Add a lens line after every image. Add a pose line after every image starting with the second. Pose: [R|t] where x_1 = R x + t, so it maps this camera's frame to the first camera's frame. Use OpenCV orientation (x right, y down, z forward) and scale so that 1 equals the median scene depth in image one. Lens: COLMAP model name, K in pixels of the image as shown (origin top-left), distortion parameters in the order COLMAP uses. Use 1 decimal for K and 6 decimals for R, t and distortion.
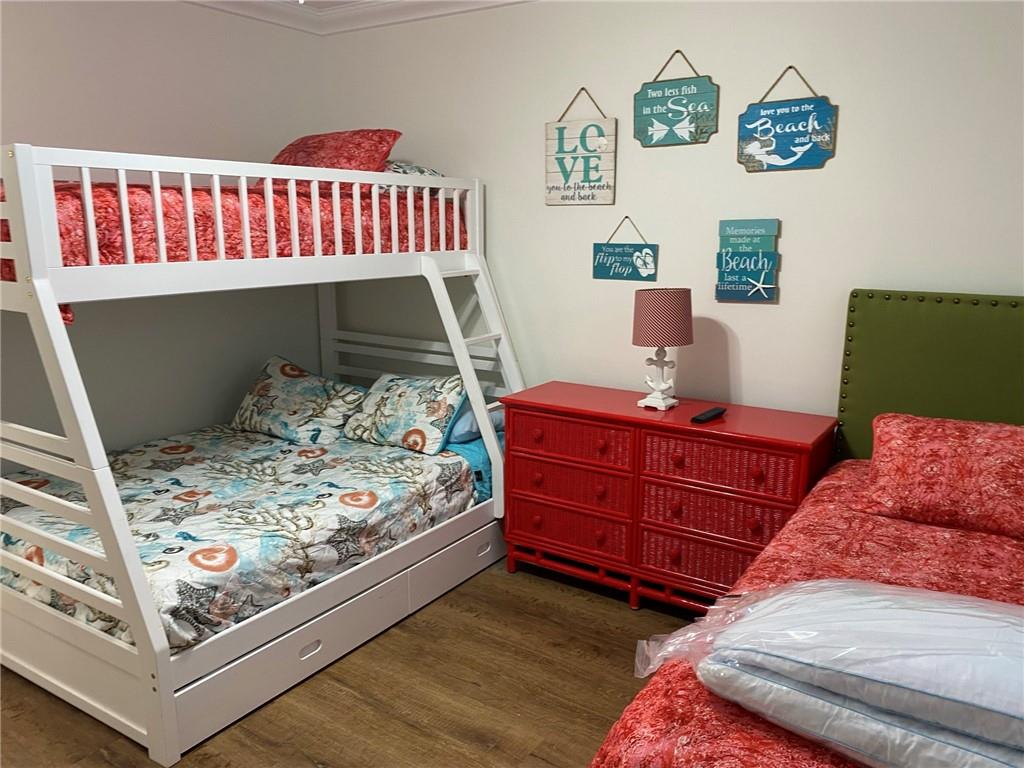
lens RADIAL K [[779.1, 0, 512.0], [0, 779.1, 384.0], [0, 0, 1]] dist [0.081154, -0.207275]
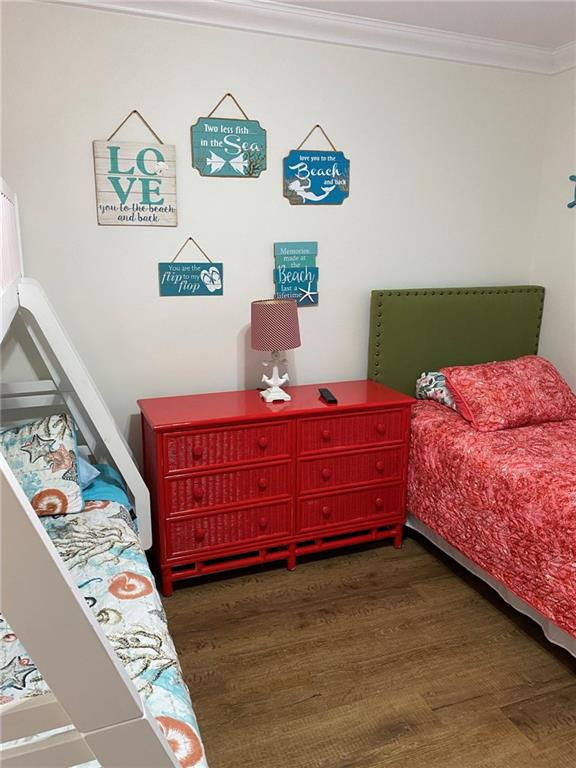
lens RADIAL K [[584.3, 0, 288.0], [0, 584.3, 376.1], [0, 0, 1]] dist [0.081154, -0.207275]
pose [[0.587570, -0.170773, 0.790948, -0.484479], [0.164666, 0.982257, 0.089753, -0.079981], [-0.792242, 0.077506, 0.605265, 0.433148]]
